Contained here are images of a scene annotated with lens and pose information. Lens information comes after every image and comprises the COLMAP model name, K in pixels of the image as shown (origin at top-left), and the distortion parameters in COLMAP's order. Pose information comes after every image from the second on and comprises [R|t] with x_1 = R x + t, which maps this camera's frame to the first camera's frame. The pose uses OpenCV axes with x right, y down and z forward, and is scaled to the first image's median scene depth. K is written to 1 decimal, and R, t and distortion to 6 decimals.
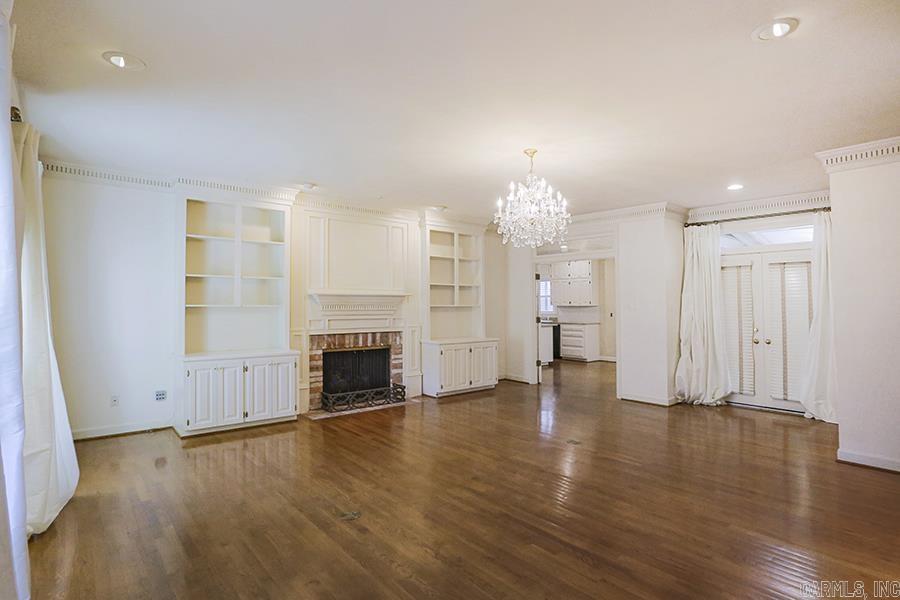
lens RADIAL K [[470.3, 0, 450.0], [0, 470.3, 300.0], [0, 0, 1]] dist [-0.002205, -0.000450]
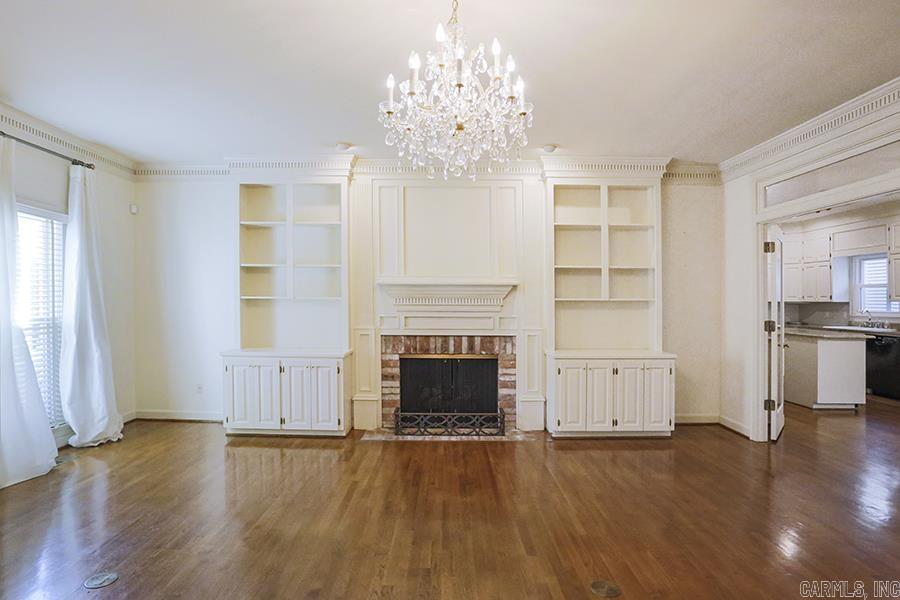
lens RADIAL K [[562.1, 0, 448.1], [0, 562.1, 320.0], [0, 0, 1]] dist [-0.038168, 0.000870]
pose [[0.769498, 0.027997, -0.638036, 0.371776], [0.002349, 0.998908, 0.046664, 0.003743], [0.638645, -0.037407, 0.768591, 0.309761]]
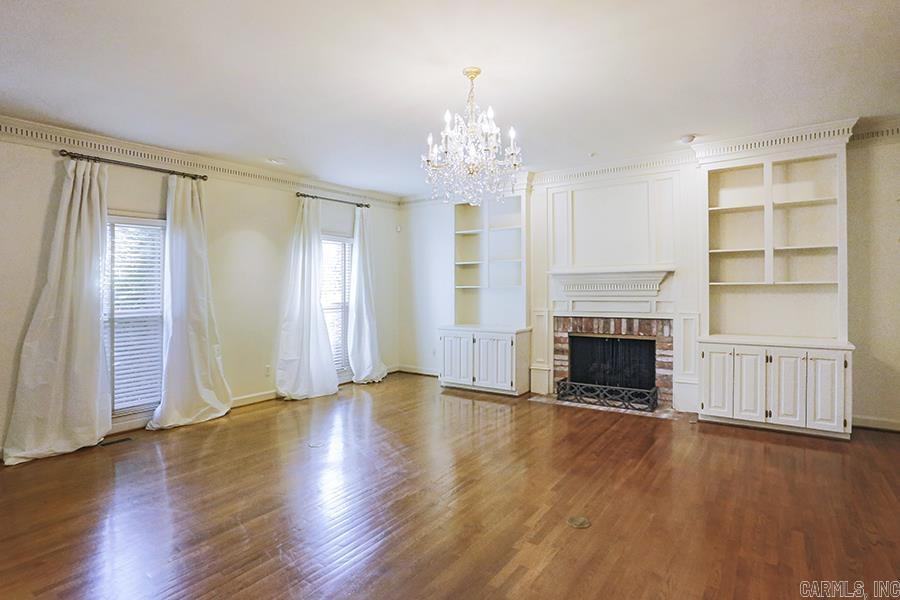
lens RADIAL K [[497.3, 0, 434.9], [0, 497.3, 292.1], [0, 0, 1]] dist [-0.000704, 0.000804]
pose [[0.234662, 0.007039, -0.972052, 0.593850], [0.025885, 0.999574, 0.013487, 0.004298], [0.971732, -0.028326, 0.234380, 0.483294]]
